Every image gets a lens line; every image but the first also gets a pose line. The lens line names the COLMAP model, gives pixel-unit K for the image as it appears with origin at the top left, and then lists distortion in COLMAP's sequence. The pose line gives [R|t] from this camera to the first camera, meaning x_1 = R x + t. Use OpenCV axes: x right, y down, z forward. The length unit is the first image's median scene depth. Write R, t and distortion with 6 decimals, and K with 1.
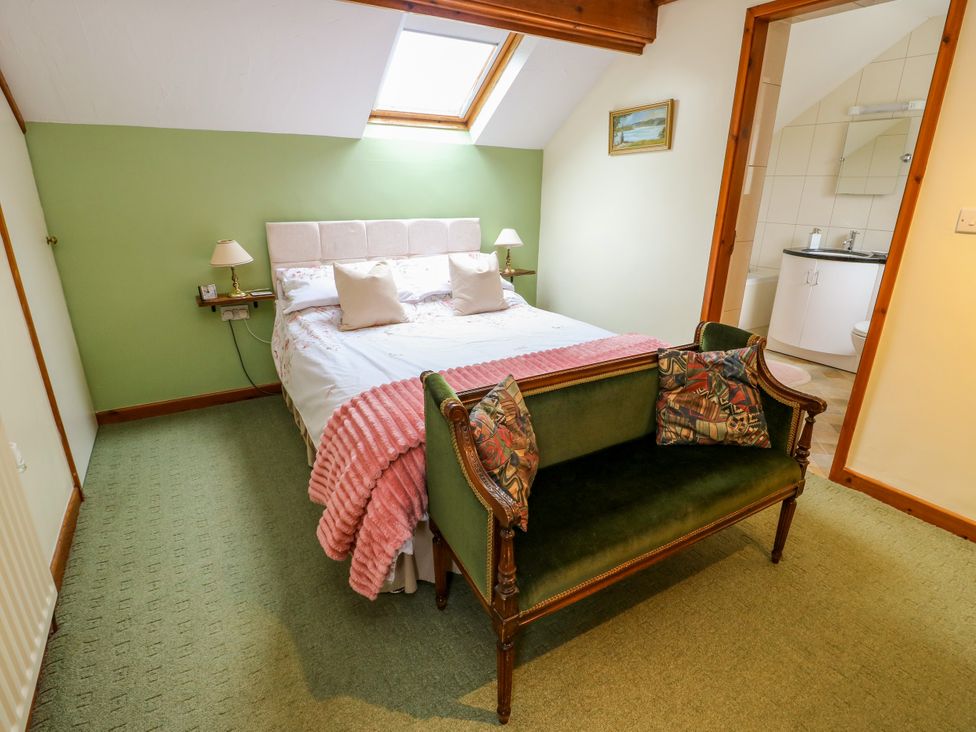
lens RADIAL K [[511.5, 0, 487.0], [0, 511.5, 365.5], [0, 0, 1]] dist [-0.000396, -0.012655]
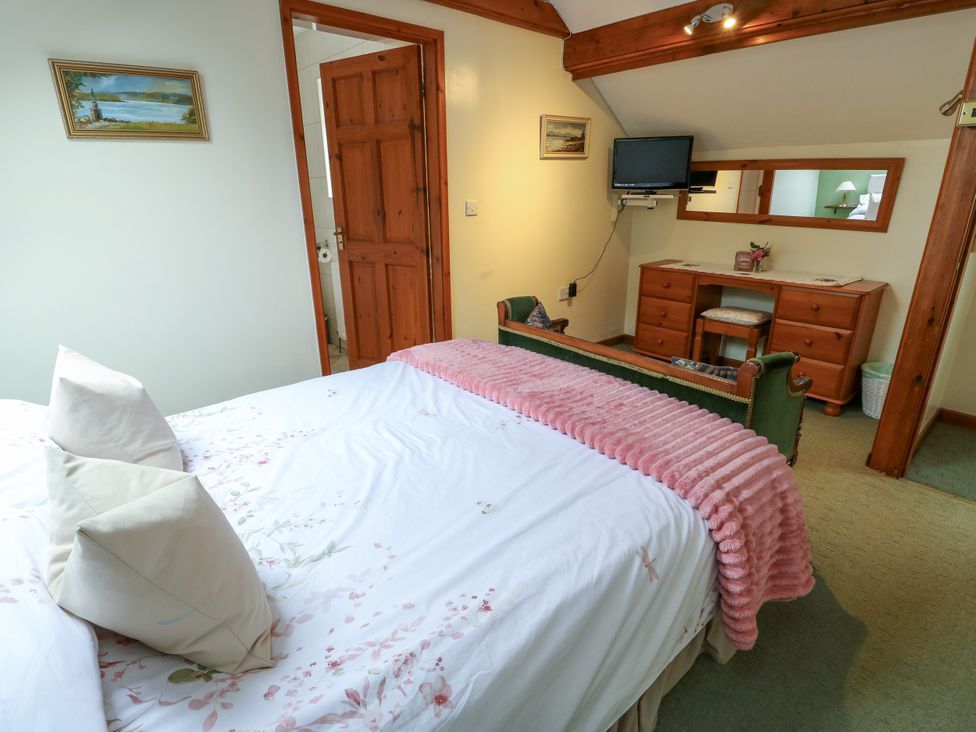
lens RADIAL K [[511.5, 0, 488.1], [0, 511.5, 370.8], [0, 0, 1]] dist [-0.000396, -0.012655]
pose [[-0.182623, -0.332088, 0.925401, -0.468763], [0.327222, 0.867041, 0.375721, -0.258359], [-0.927133, 0.371426, -0.049675, 0.724123]]
